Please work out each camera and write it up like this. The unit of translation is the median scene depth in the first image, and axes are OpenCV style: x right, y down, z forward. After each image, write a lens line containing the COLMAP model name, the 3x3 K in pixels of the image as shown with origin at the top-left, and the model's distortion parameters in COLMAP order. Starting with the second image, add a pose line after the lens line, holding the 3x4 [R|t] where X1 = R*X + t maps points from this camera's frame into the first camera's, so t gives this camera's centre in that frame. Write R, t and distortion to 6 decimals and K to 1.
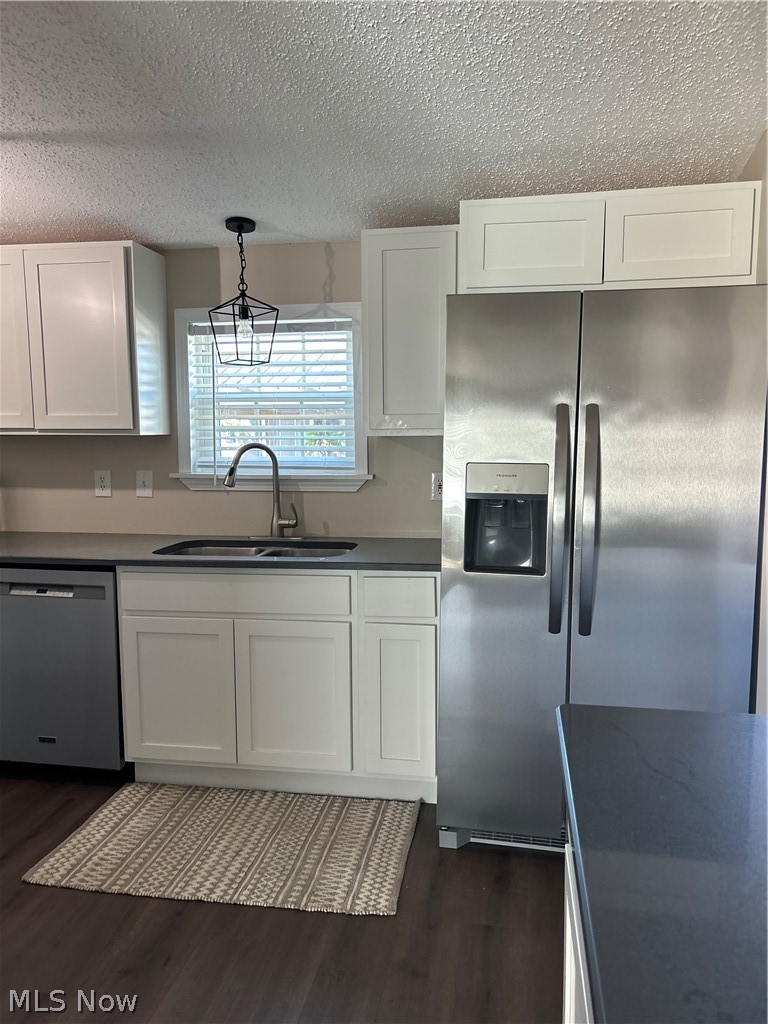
lens RADIAL K [[777.1, 0, 384.0], [0, 777.1, 512.0], [0, 0, 1]] dist [0.025051, -0.002619]
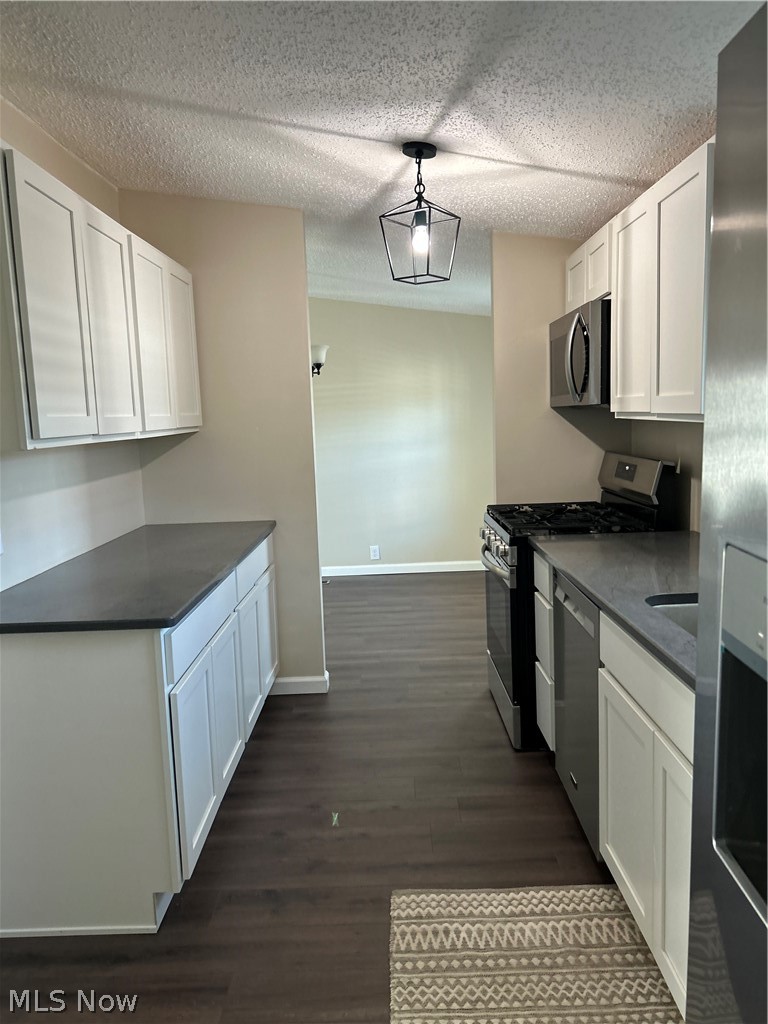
lens RADIAL K [[777.1, 0, 384.0], [0, 777.1, 512.0], [0, 0, 1]] dist [0.025051, -0.002619]
pose [[0.172039, 0.118173, -0.977976, 0.377743], [-0.072095, 0.991627, 0.107139, -0.086606], [0.982448, 0.052076, 0.179118, 0.713452]]
